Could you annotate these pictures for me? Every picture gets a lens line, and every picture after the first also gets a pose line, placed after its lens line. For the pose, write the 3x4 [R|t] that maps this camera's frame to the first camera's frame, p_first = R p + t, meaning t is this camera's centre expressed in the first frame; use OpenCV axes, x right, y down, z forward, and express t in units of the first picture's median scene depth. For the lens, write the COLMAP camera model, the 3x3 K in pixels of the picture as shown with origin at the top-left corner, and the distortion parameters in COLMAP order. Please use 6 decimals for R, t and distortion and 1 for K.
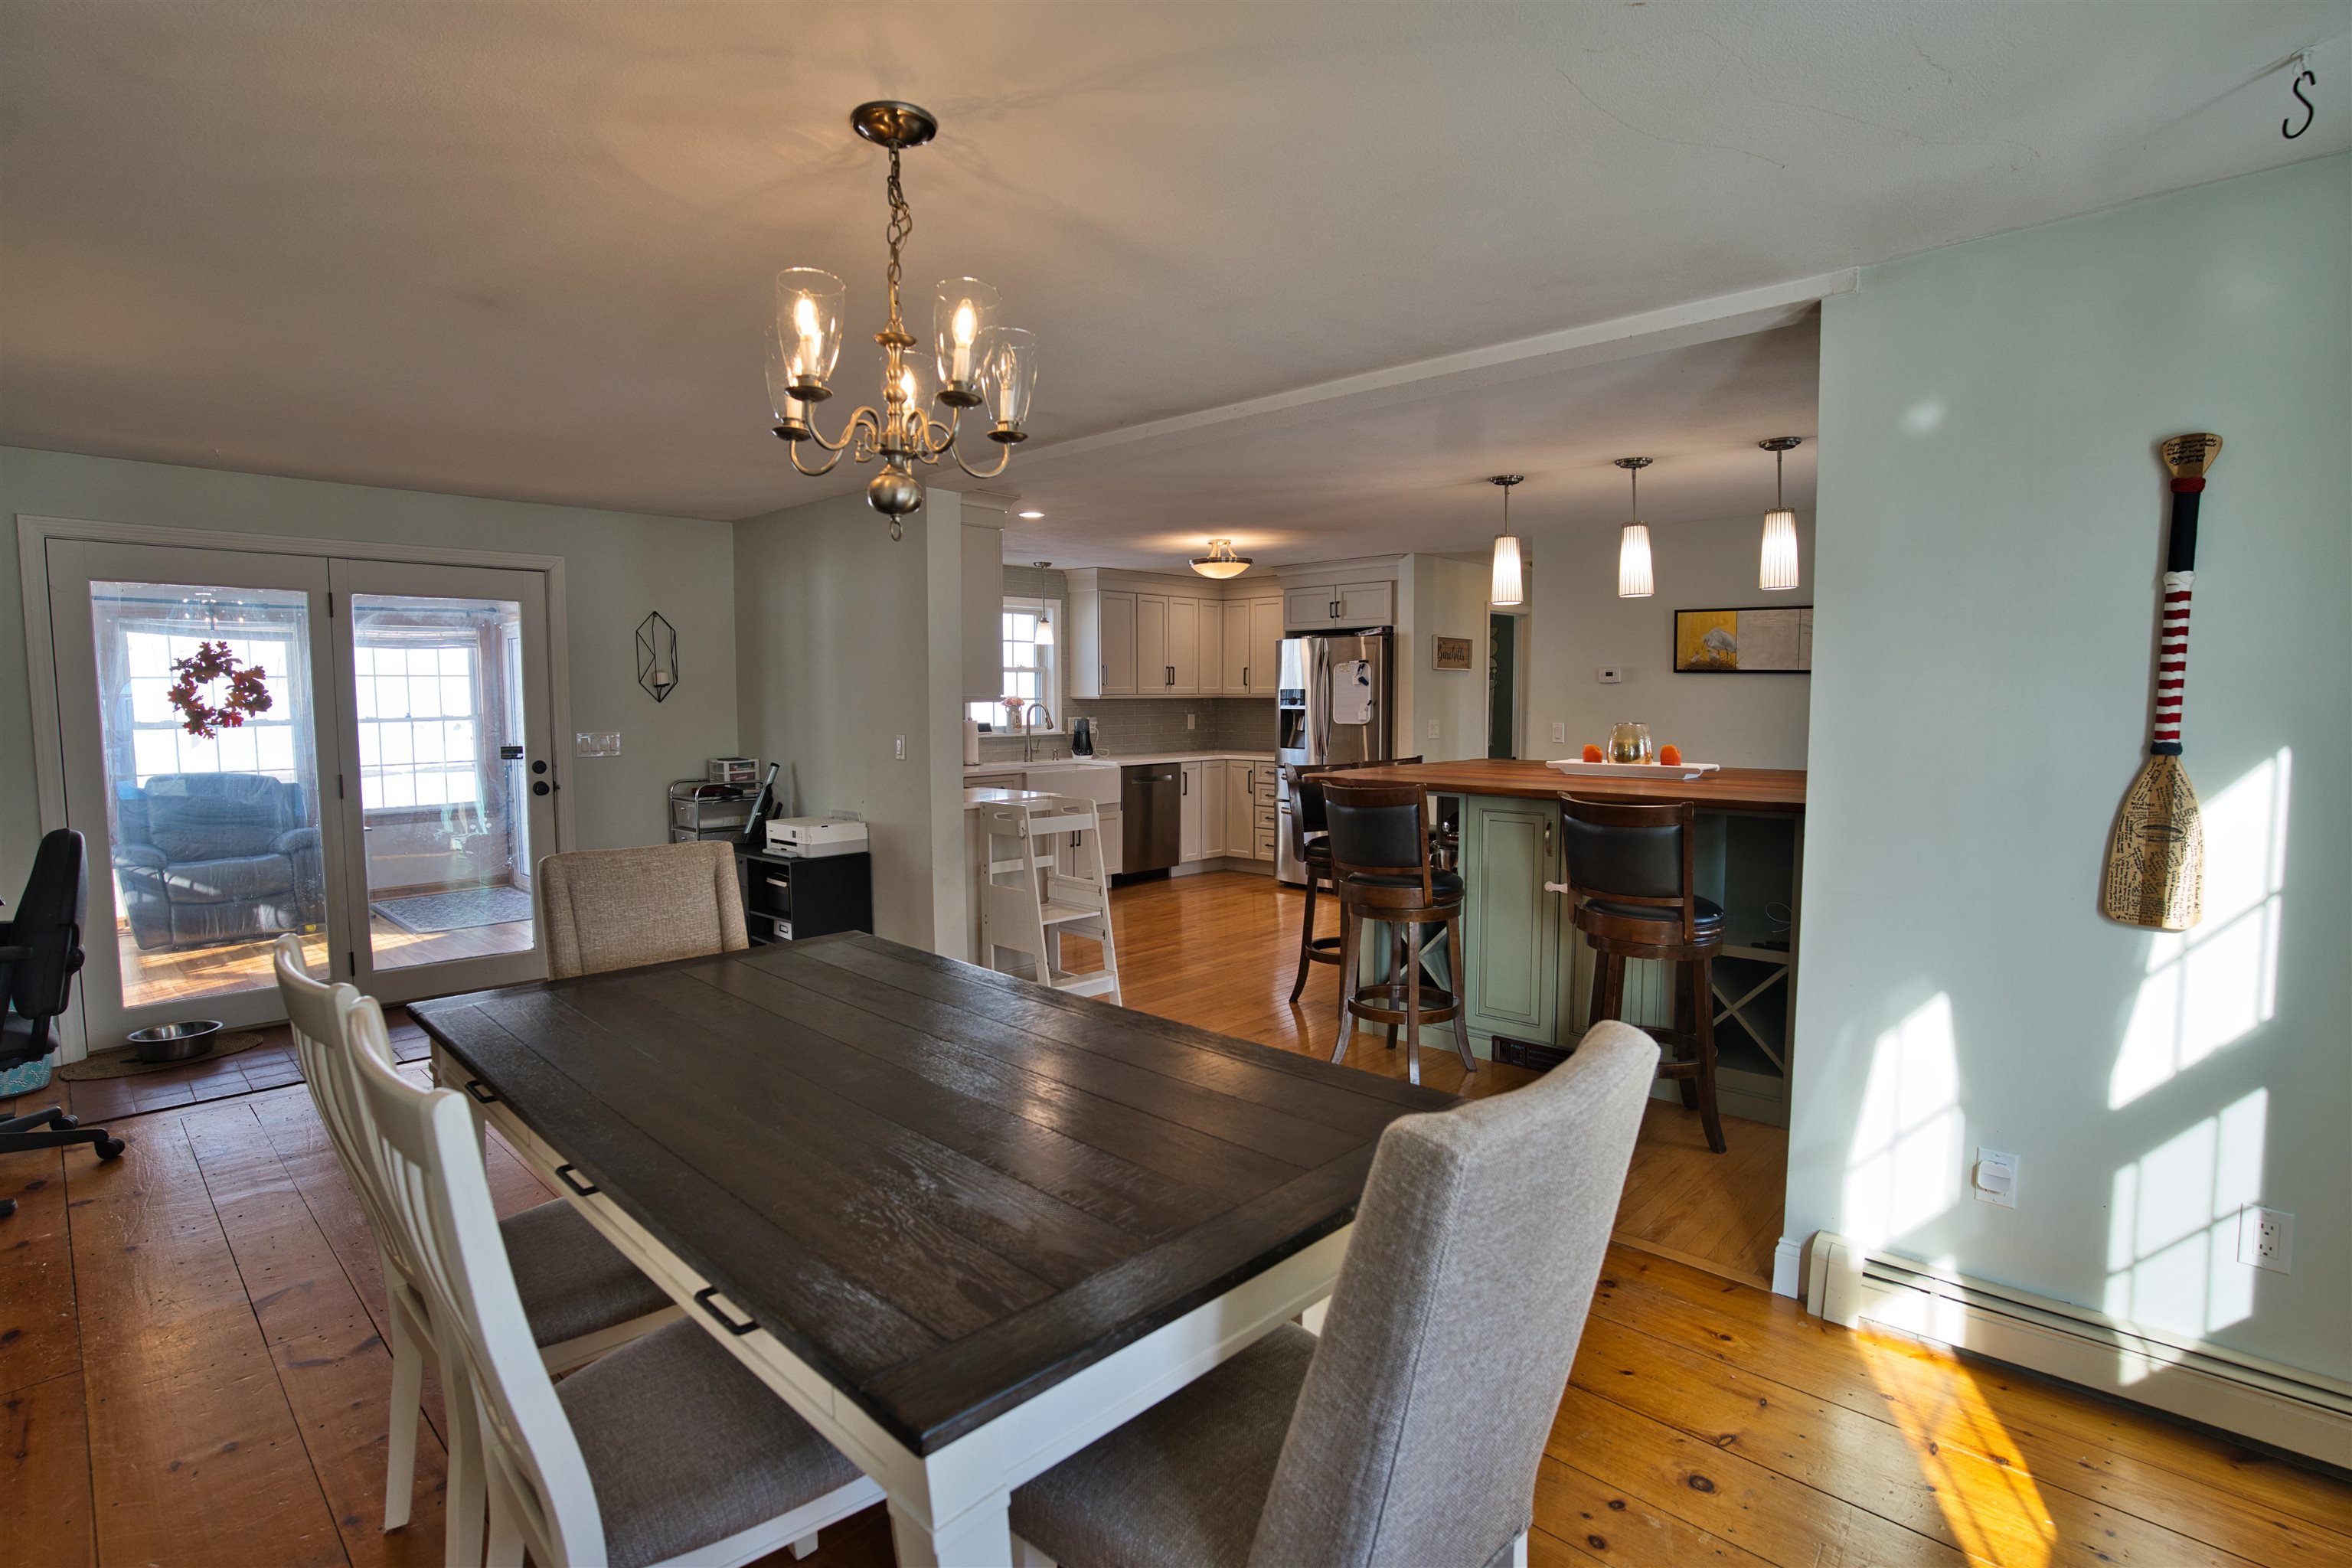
lens RADIAL K [[1146.3, 0, 1191.9], [0, 1146.3, 785.9], [0, 0, 1]] dist [-0.069377, 0.023775]
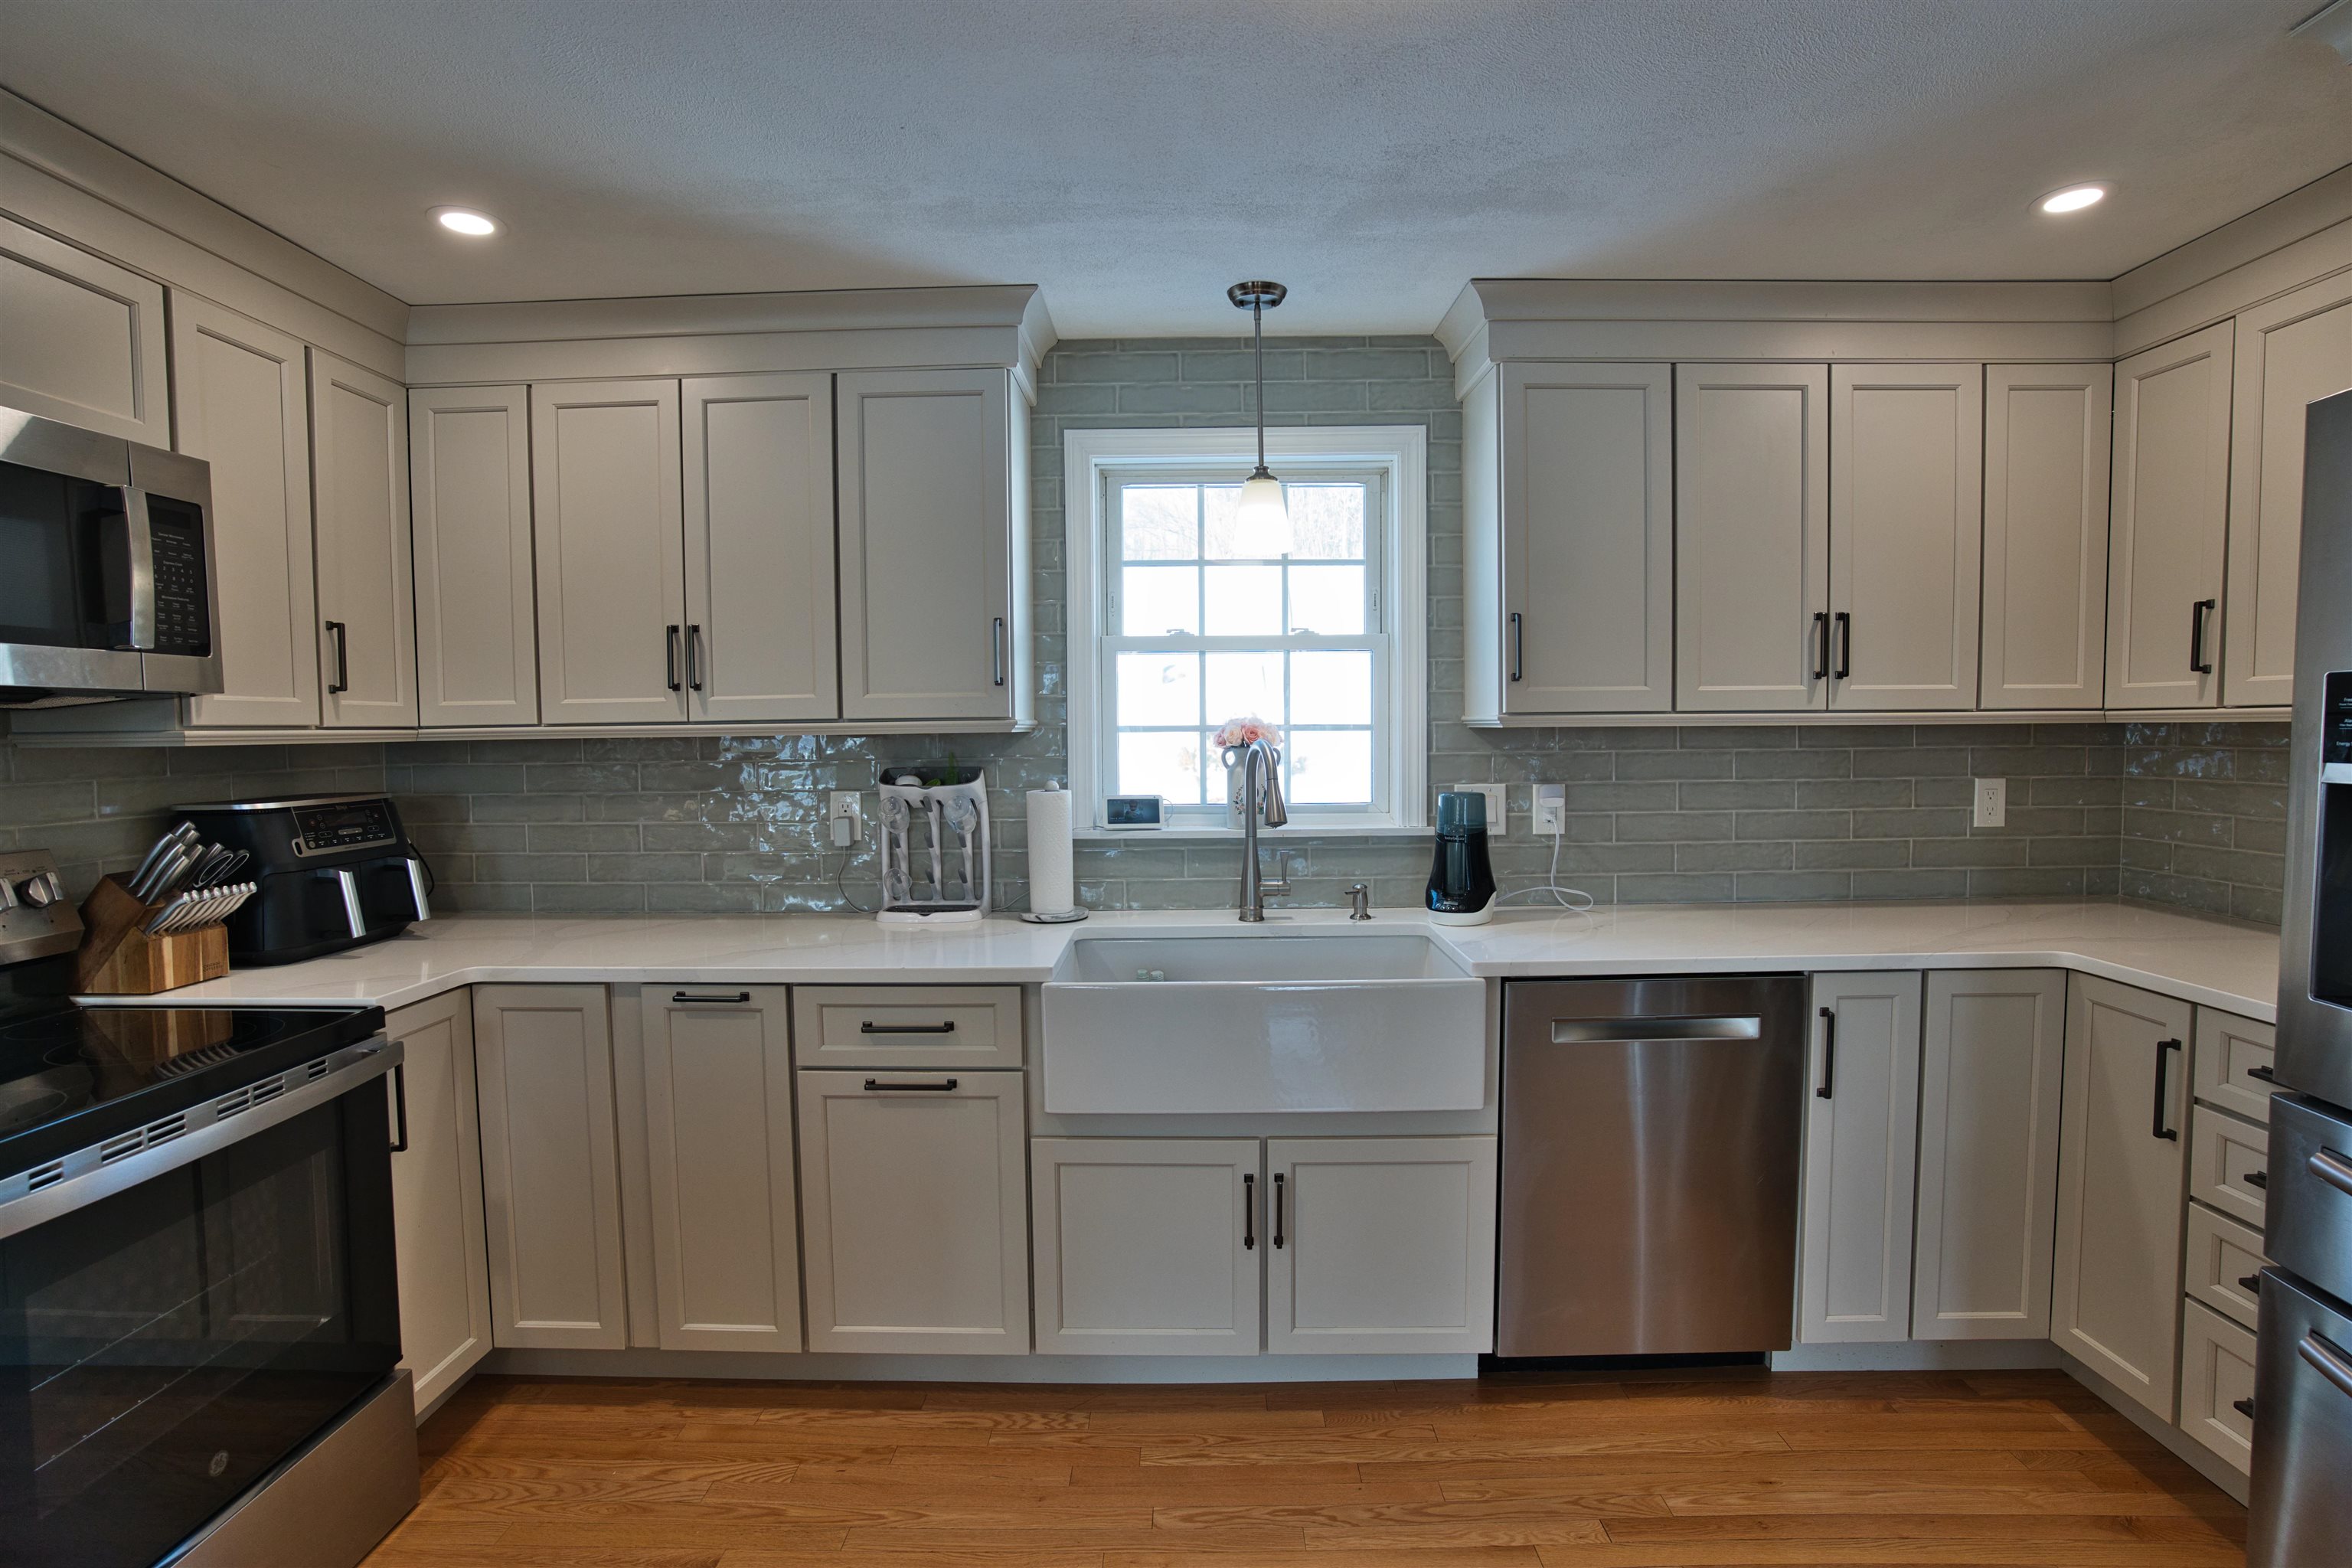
lens RADIAL K [[1146.3, 0, 1172.2], [0, 1146.3, 790.6], [0, 0, 1]] dist [-0.069377, 0.023775]
pose [[0.677965, 0.032831, -0.734361, 0.076552], [-0.052194, 0.998631, -0.003541, -0.052099], [0.733239, 0.040730, 0.678750, 0.712854]]
